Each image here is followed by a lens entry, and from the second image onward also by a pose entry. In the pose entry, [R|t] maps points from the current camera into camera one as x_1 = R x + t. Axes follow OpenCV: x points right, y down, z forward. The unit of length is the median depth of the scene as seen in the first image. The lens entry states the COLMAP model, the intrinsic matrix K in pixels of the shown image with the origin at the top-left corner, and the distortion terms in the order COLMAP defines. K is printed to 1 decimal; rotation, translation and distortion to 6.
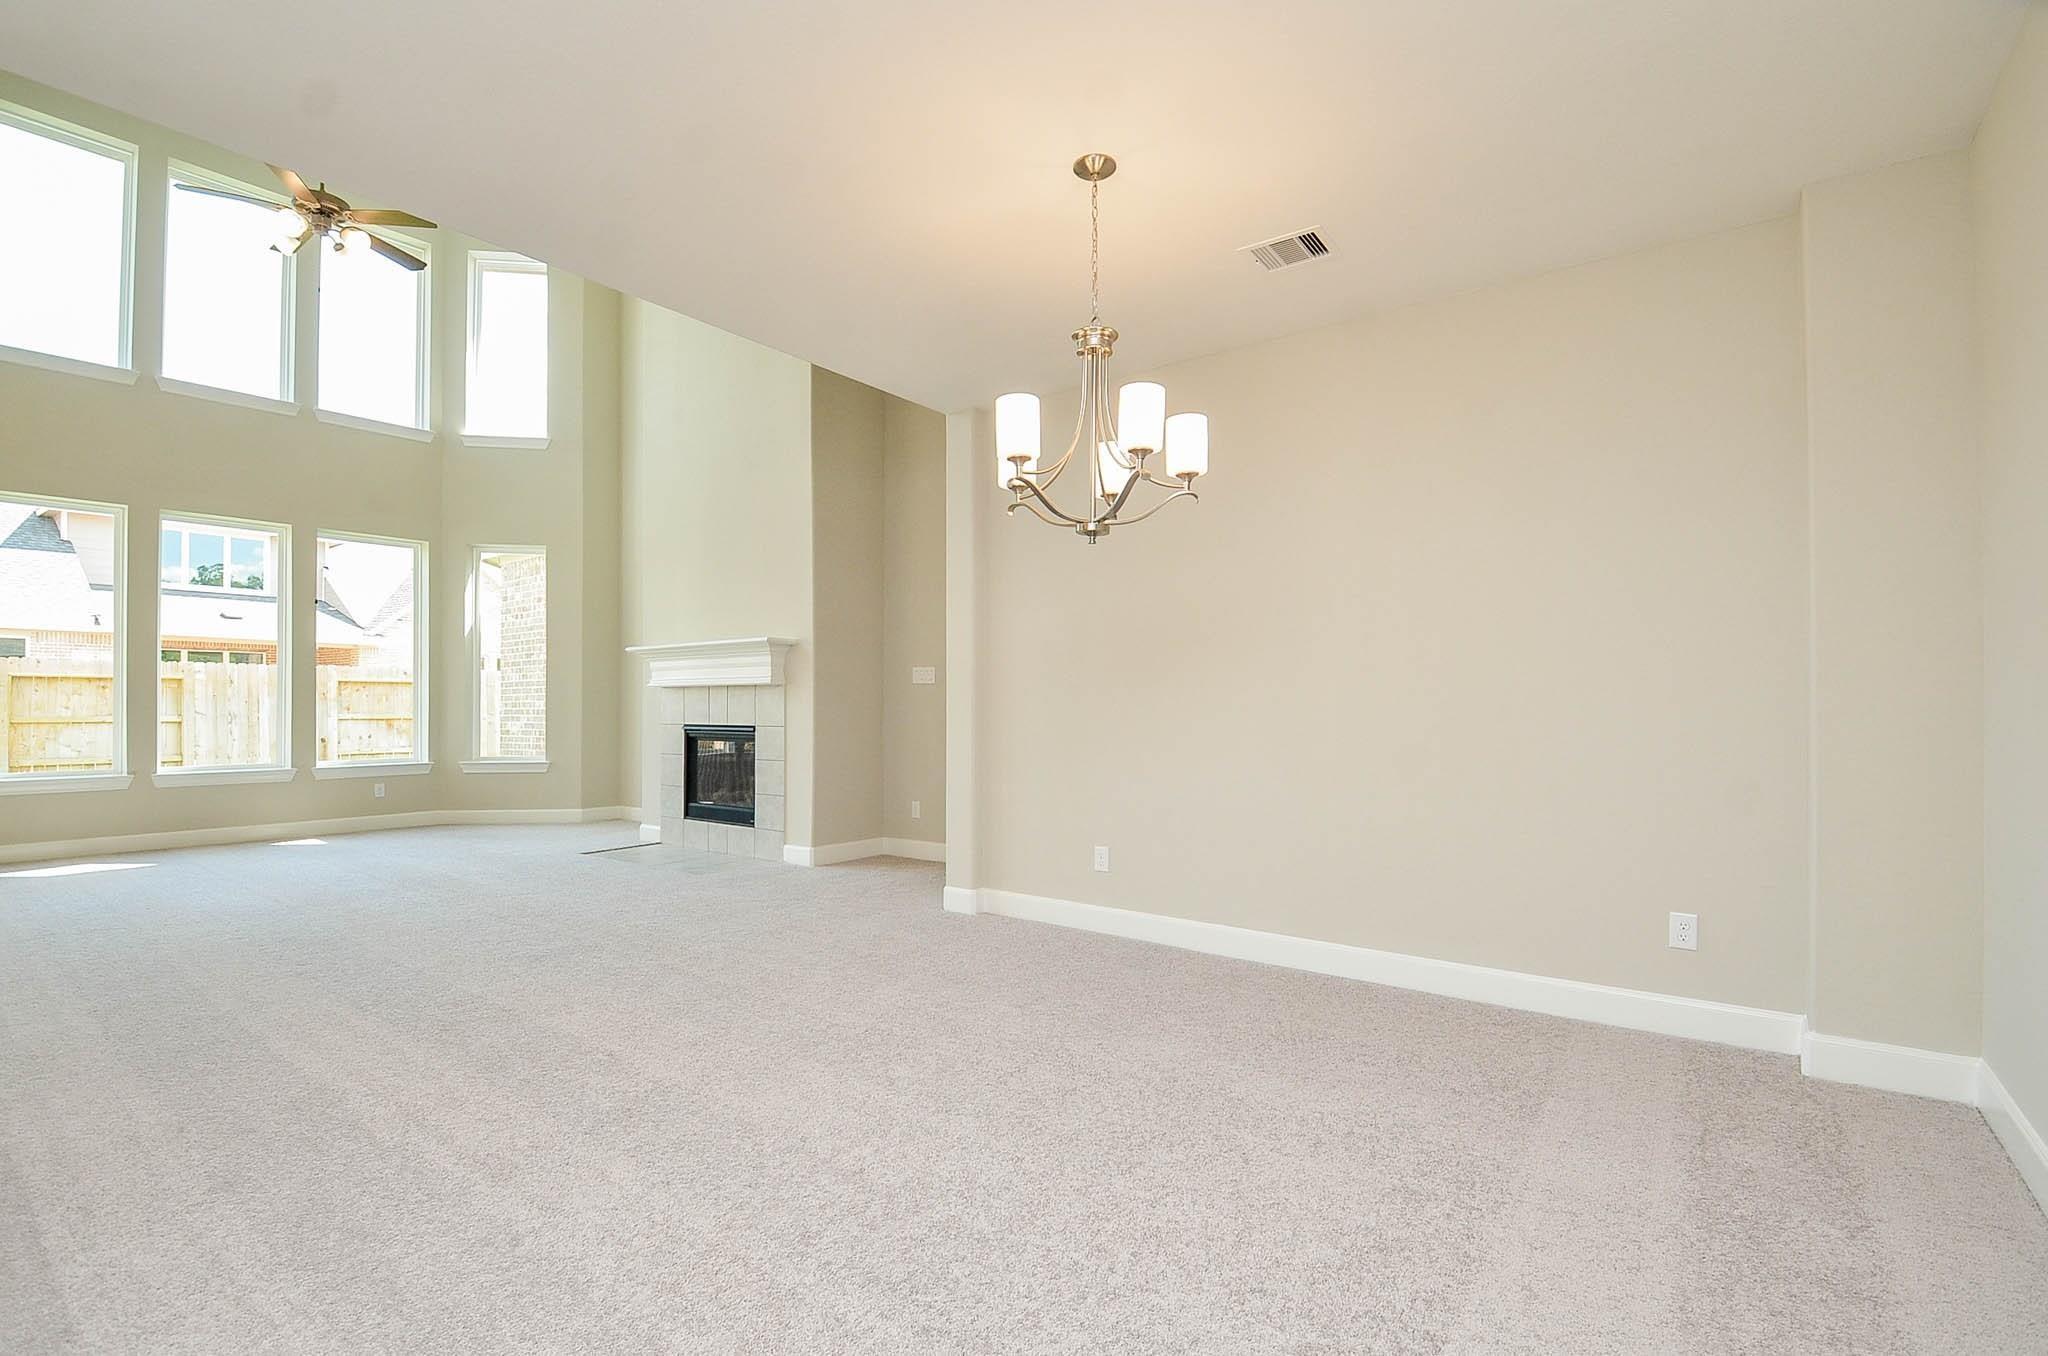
lens RADIAL K [[906.2, 0, 1026.4], [0, 906.2, 681.6], [0, 0, 1]] dist [-0.010049, -0.000442]
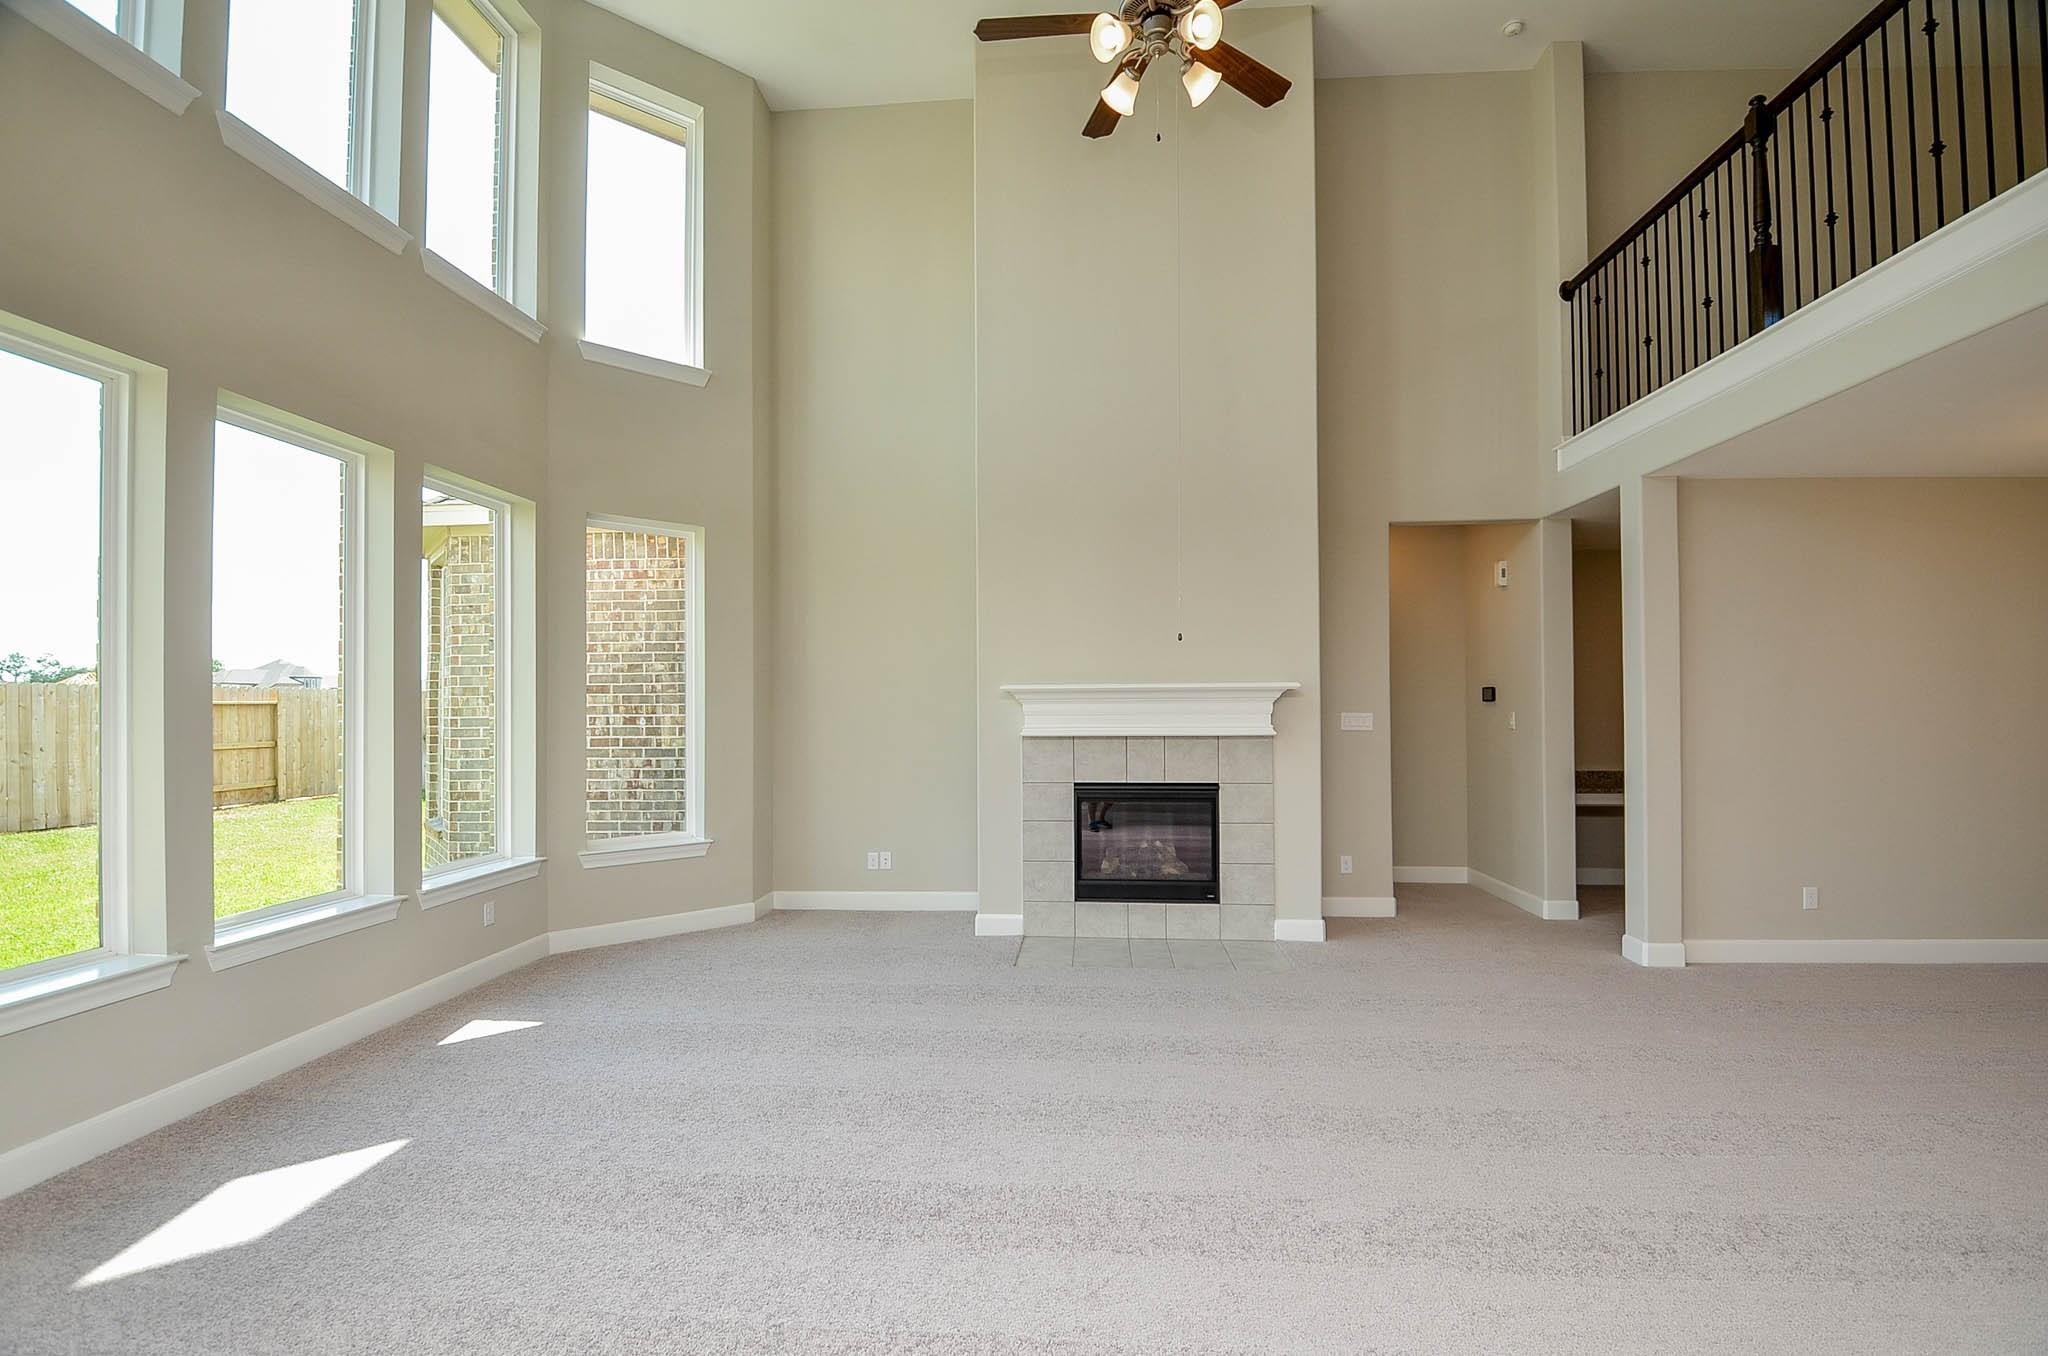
lens RADIAL K [[906.2, 0, 1025.0], [0, 906.2, 686.6], [0, 0, 1]] dist [-0.010049, -0.000442]
pose [[0.841674, 0.009920, 0.539894, -0.852514], [-0.011912, 0.999929, 0.000198, -0.037562], [-0.539854, -0.006598, 0.841733, 0.359099]]
